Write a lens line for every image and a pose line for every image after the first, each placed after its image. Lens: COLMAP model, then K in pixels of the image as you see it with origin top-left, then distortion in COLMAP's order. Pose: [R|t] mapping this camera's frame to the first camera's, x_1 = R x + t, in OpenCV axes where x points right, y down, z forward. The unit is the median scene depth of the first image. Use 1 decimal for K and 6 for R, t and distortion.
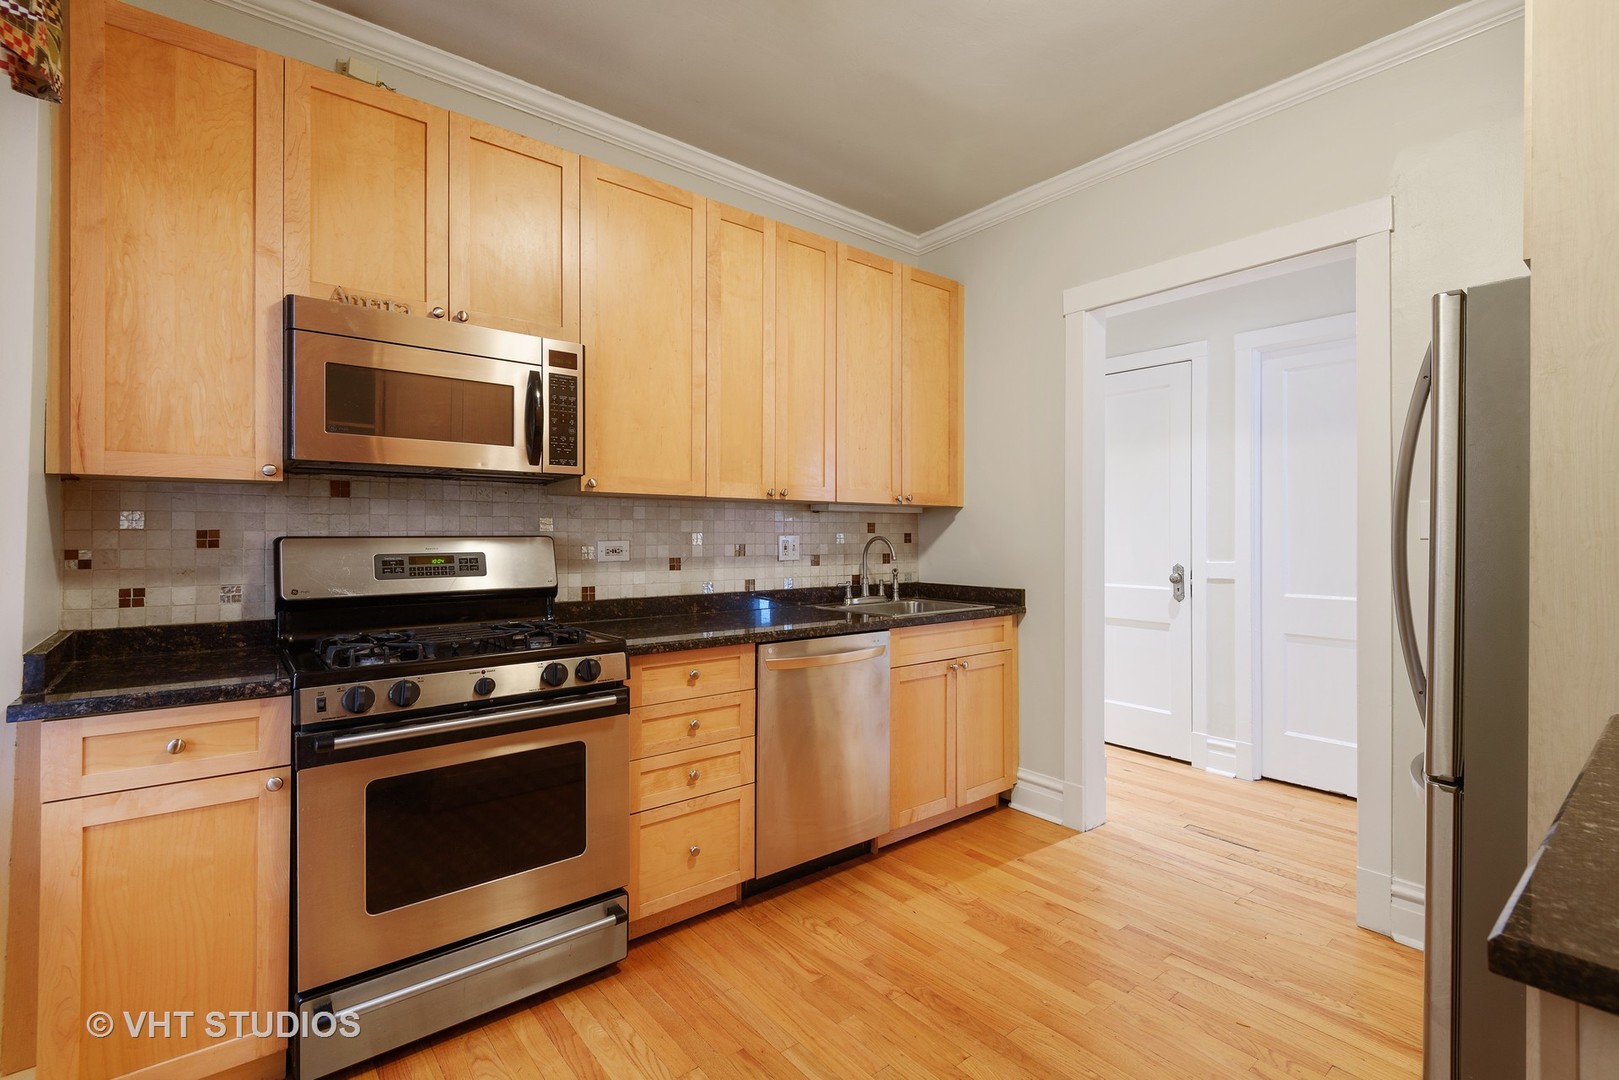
lens RADIAL K [[740.6, 0, 809.1], [0, 740.6, 534.9], [0, 0, 1]] dist [0.000069, 0.000000]
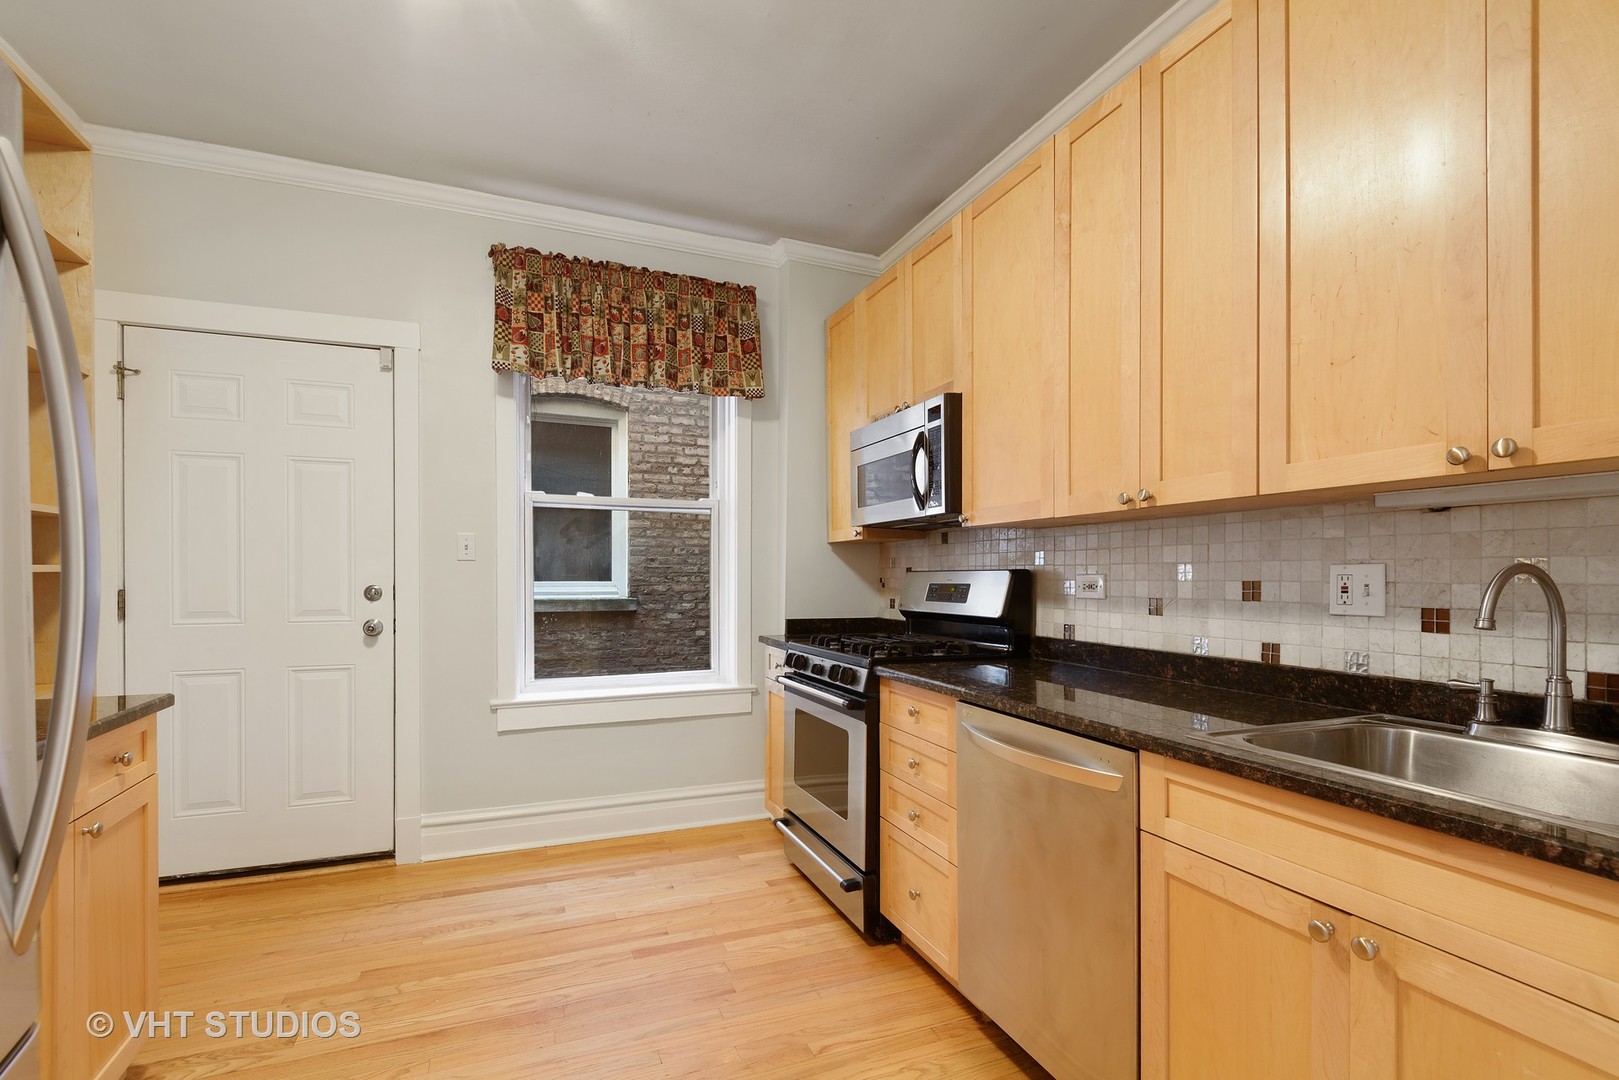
lens RADIAL K [[740.6, 0, 804.7], [0, 740.6, 576.1], [0, 0, 1]] dist [0.000069, 0.000000]
pose [[-0.305040, -0.001324, -0.952339, 0.614455], [-0.003042, 0.999995, -0.000416, 0.010367], [0.952335, 0.002770, -0.305043, 0.880404]]
